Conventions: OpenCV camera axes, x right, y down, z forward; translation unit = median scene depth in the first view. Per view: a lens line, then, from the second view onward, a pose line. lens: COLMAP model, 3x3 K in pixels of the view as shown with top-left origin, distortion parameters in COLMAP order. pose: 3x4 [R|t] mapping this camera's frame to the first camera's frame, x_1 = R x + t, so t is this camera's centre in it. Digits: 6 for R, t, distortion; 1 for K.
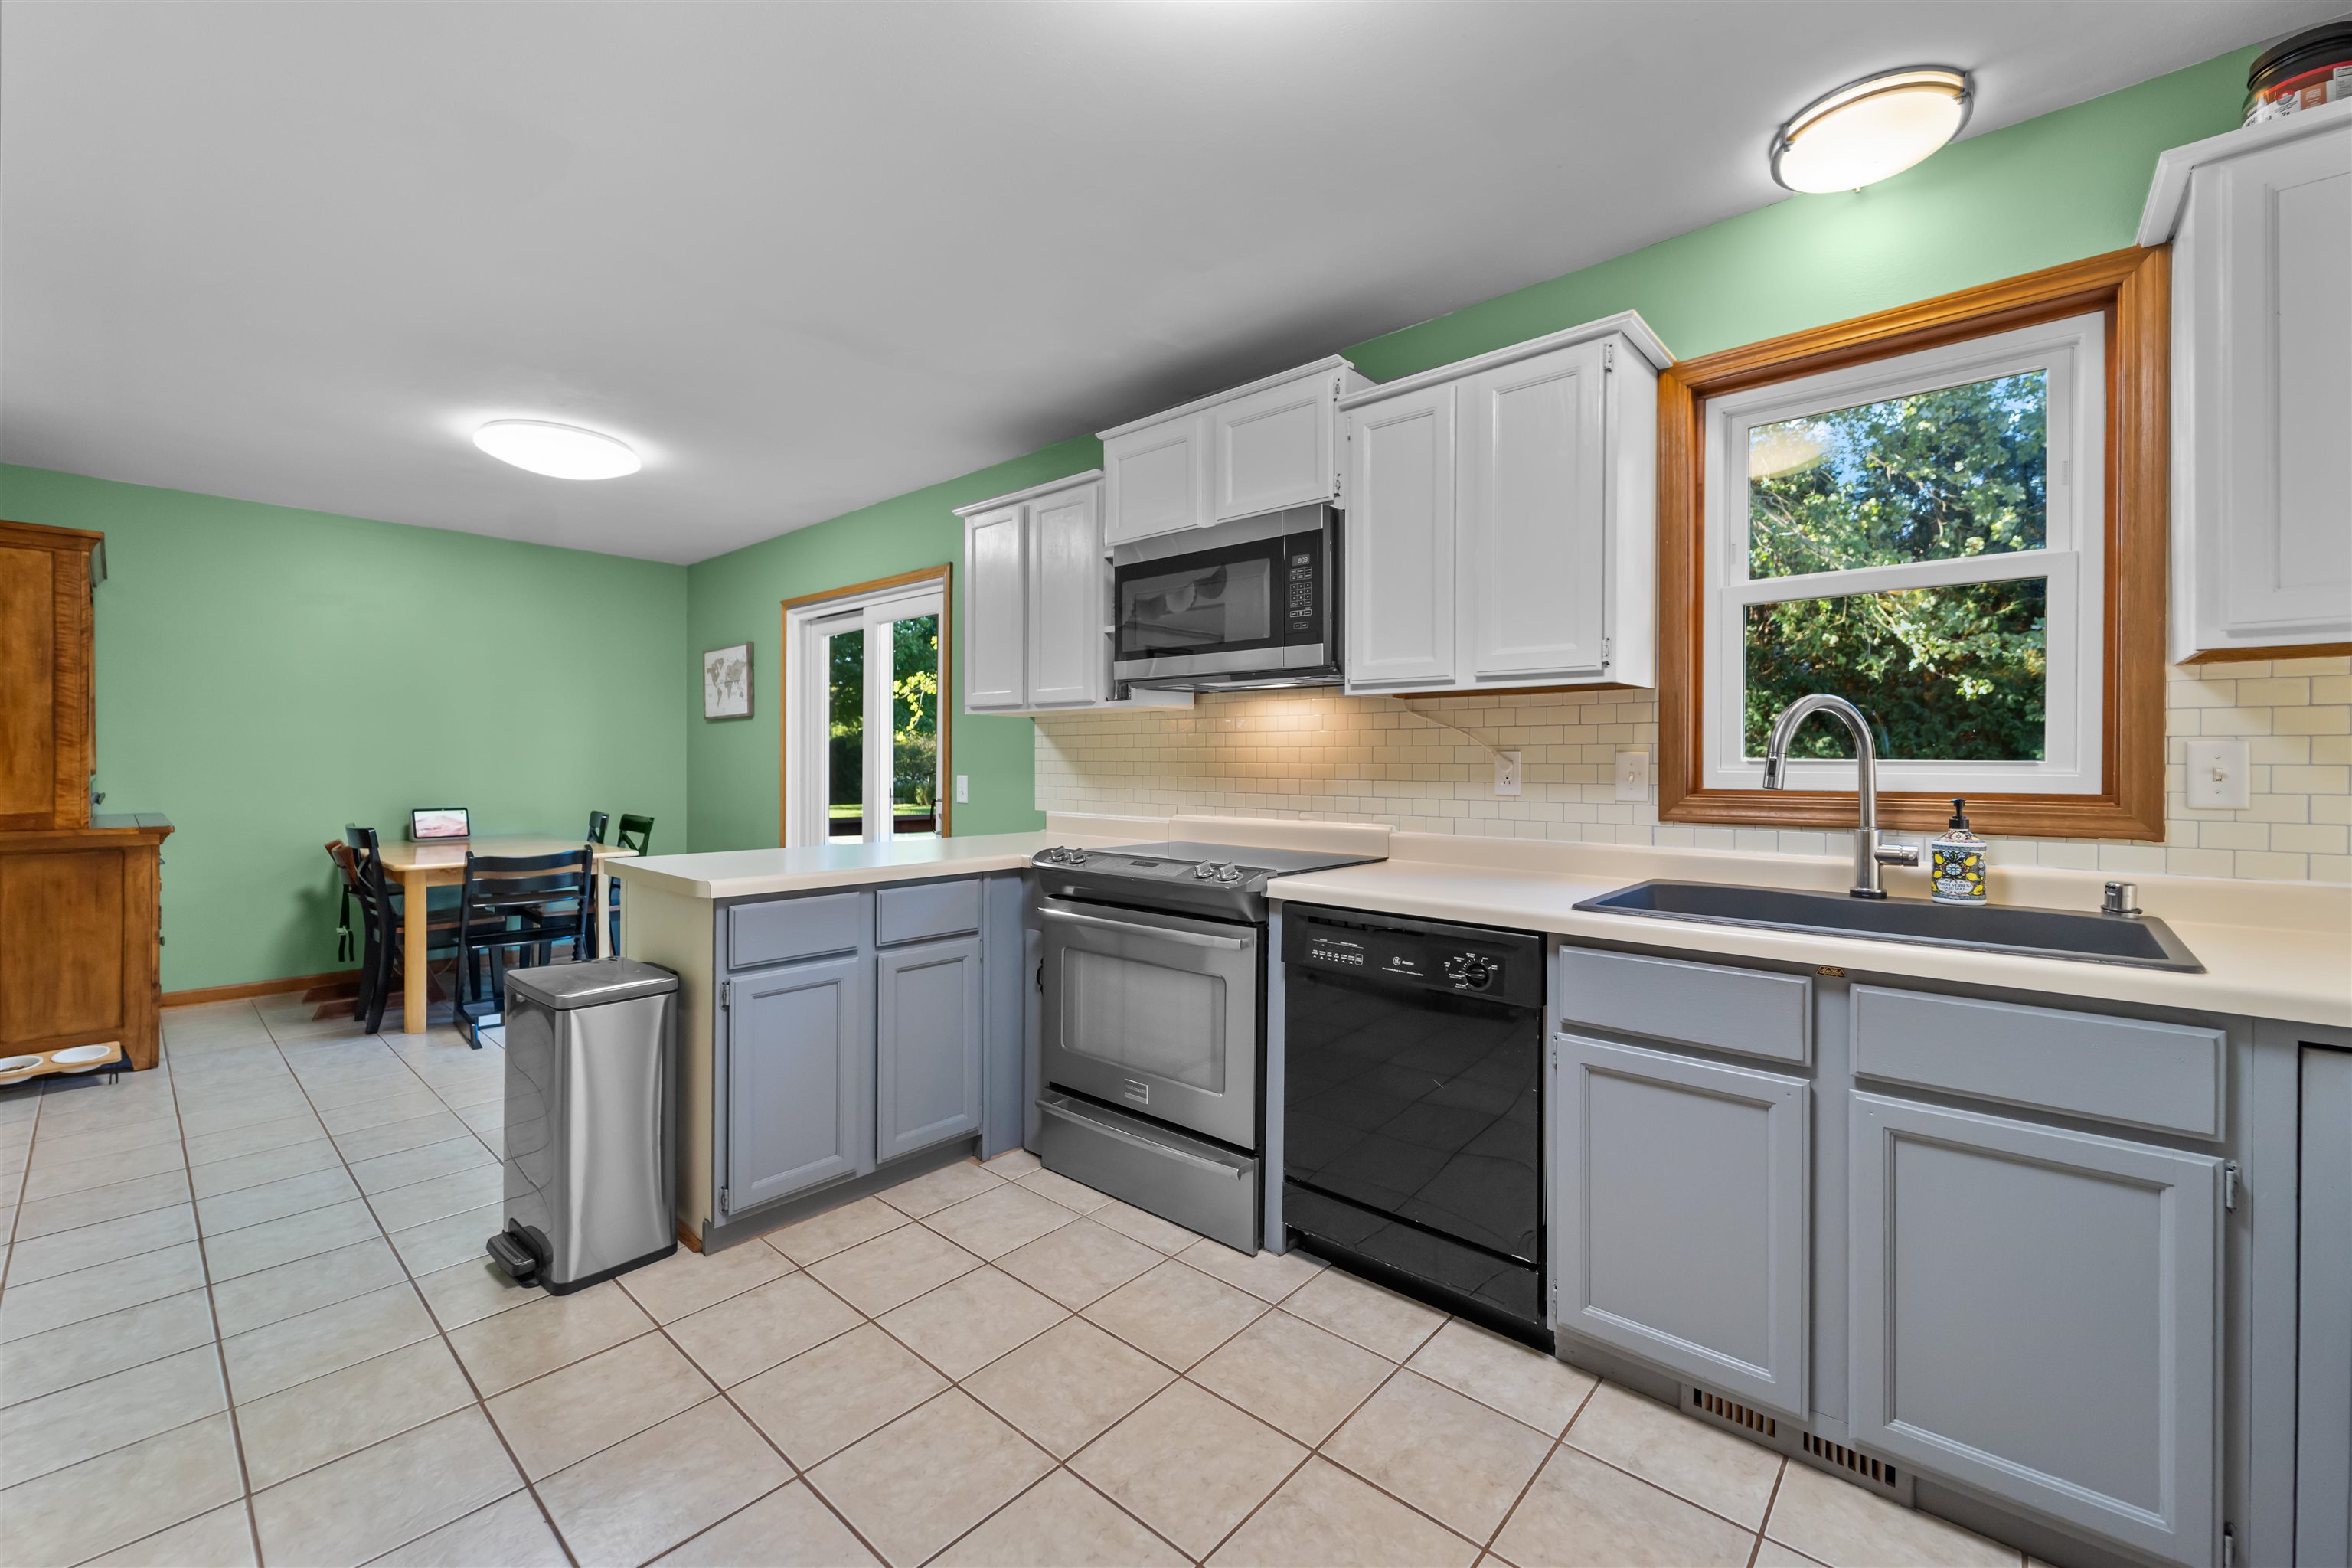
lens RADIAL K [[943.8, 0, 1185.5], [0, 943.8, 767.8], [0, 0, 1]] dist [0.000395, -0.001198]
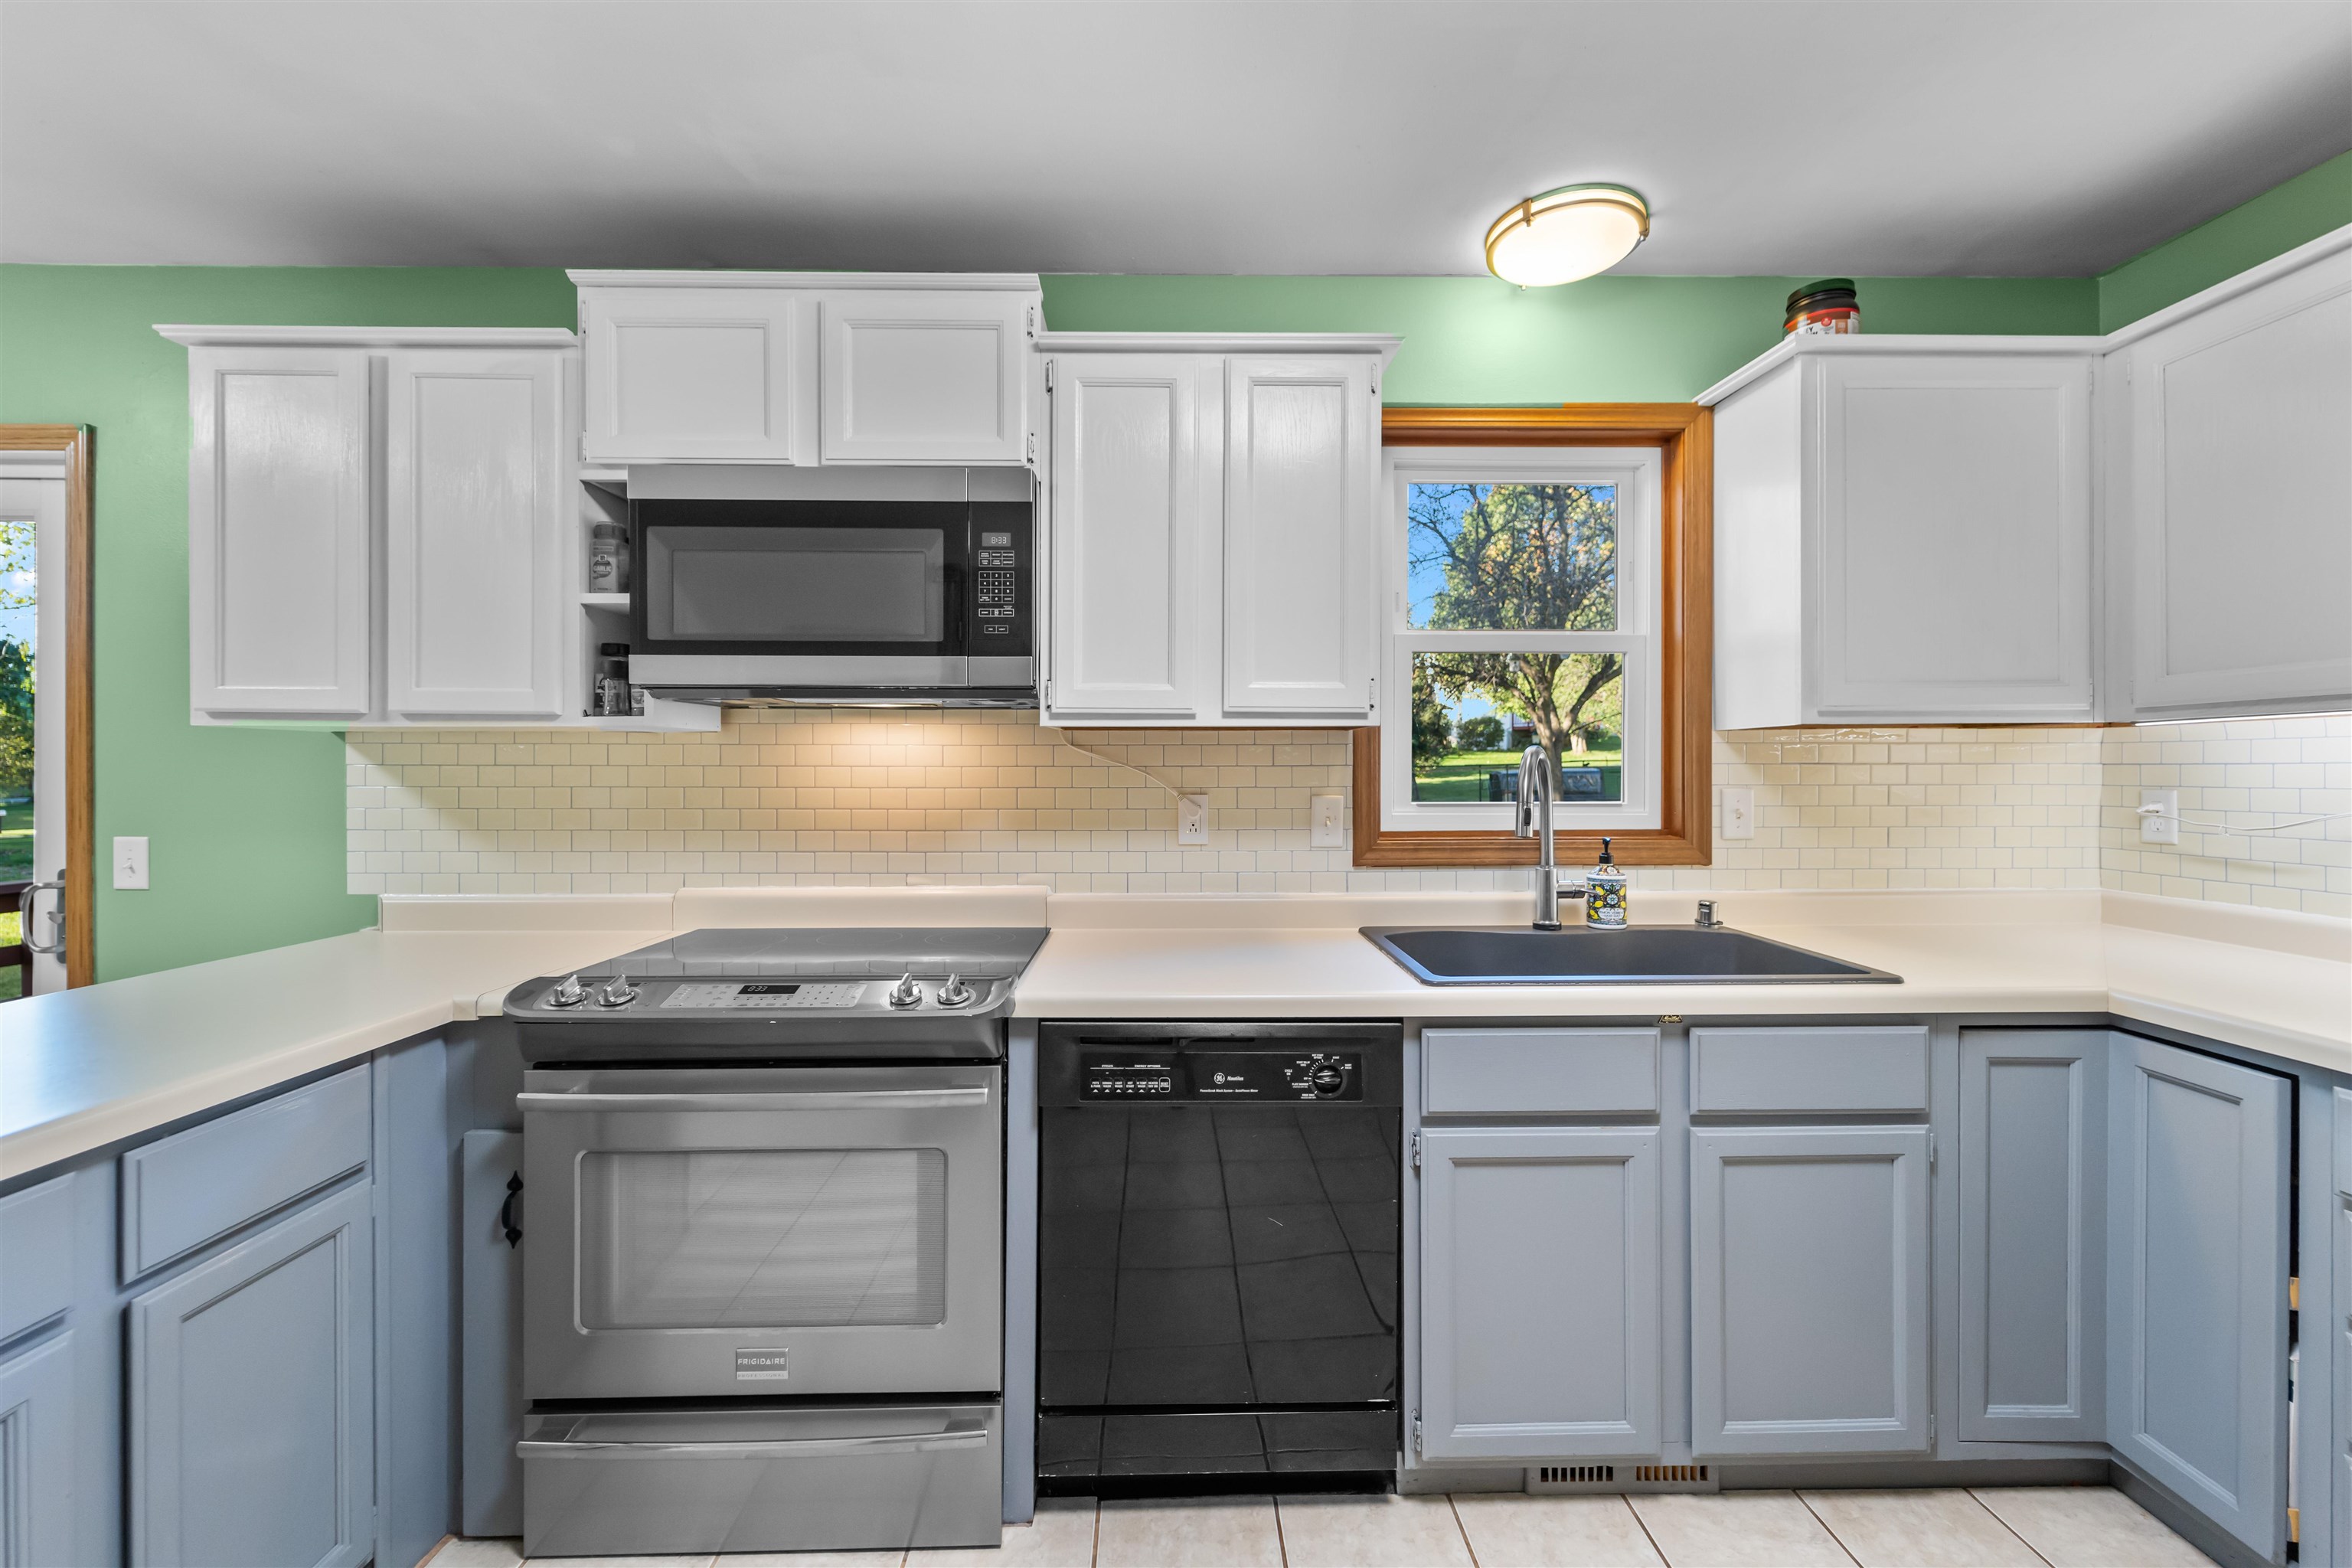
lens RADIAL K [[943.8, 0, 1175.4], [0, 943.8, 770.6], [0, 0, 1]] dist [0.000395, -0.001198]
pose [[0.737996, -0.005358, 0.674784, -0.259932], [0.007708, 0.999970, -0.000490, -0.038792], [-0.674761, 0.005562, 0.738015, 0.358286]]
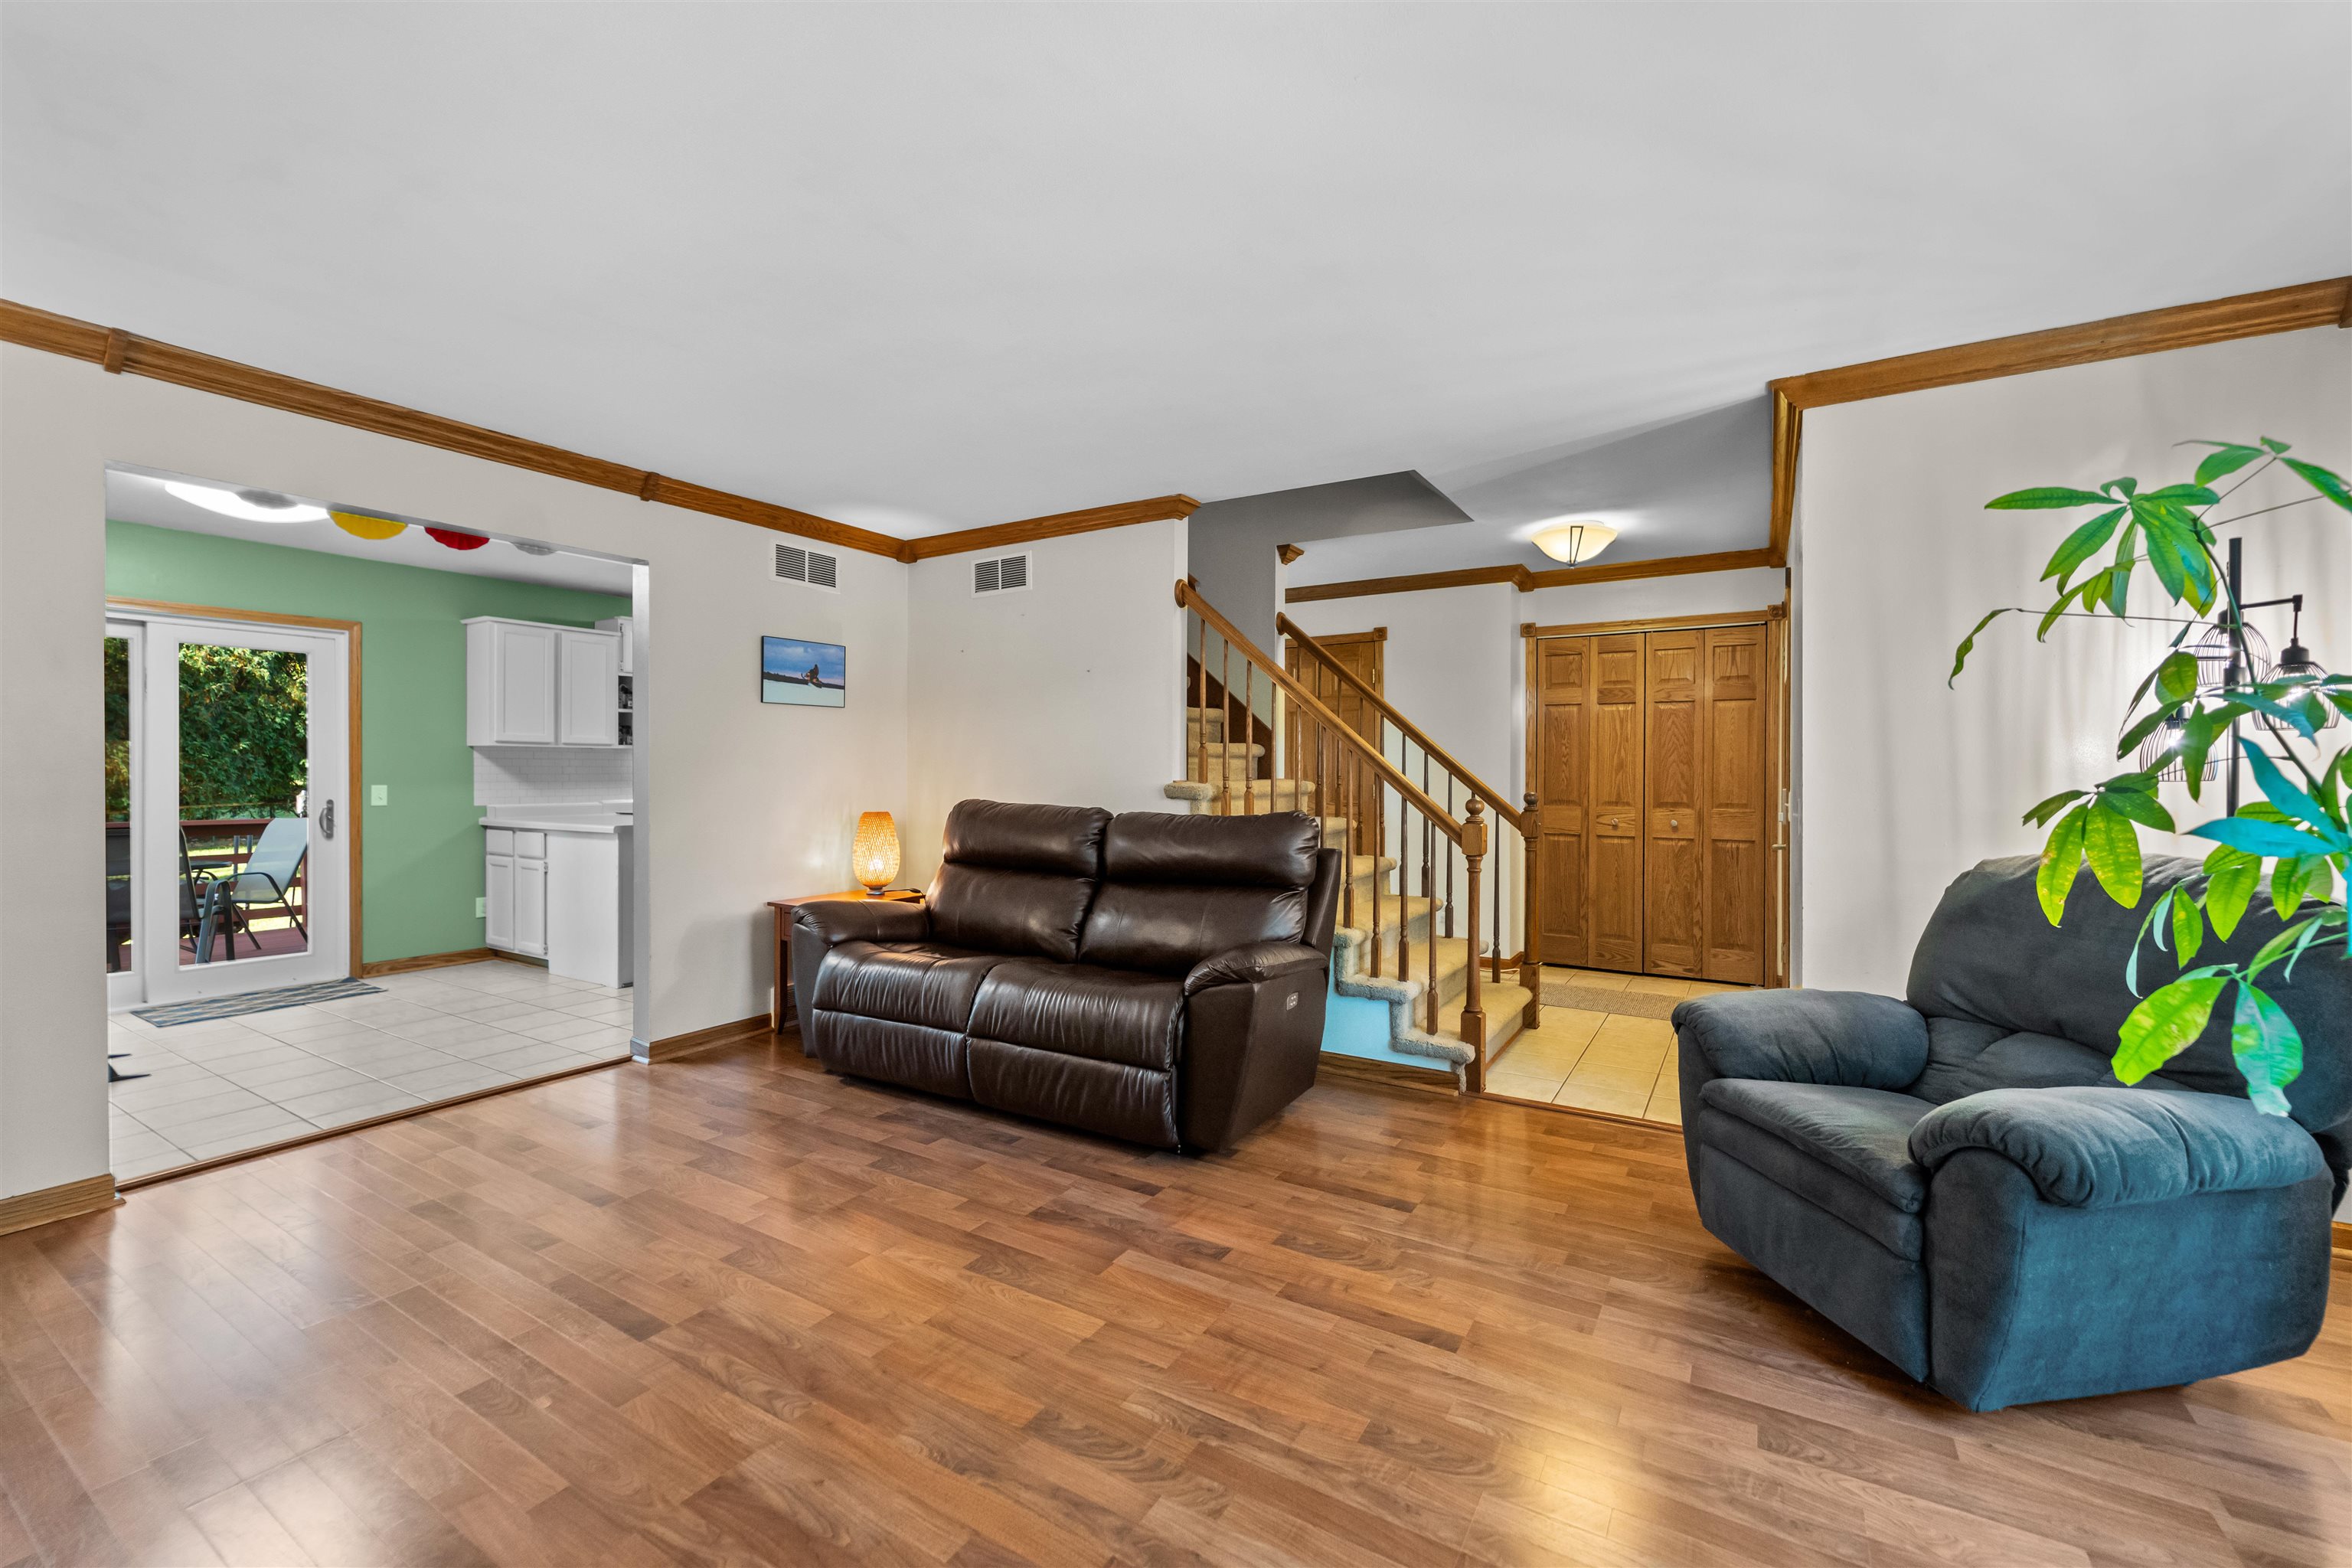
lens RADIAL K [[943.8, 0, 1195.2], [0, 943.8, 770.8], [0, 0, 1]] dist [0.000395, -0.001198]
pose [[-0.188100, -0.002629, 0.982146, -2.846775], [0.004275, 0.999985, 0.003496, -0.019590], [-0.982141, 0.004857, -0.188086, 0.188758]]
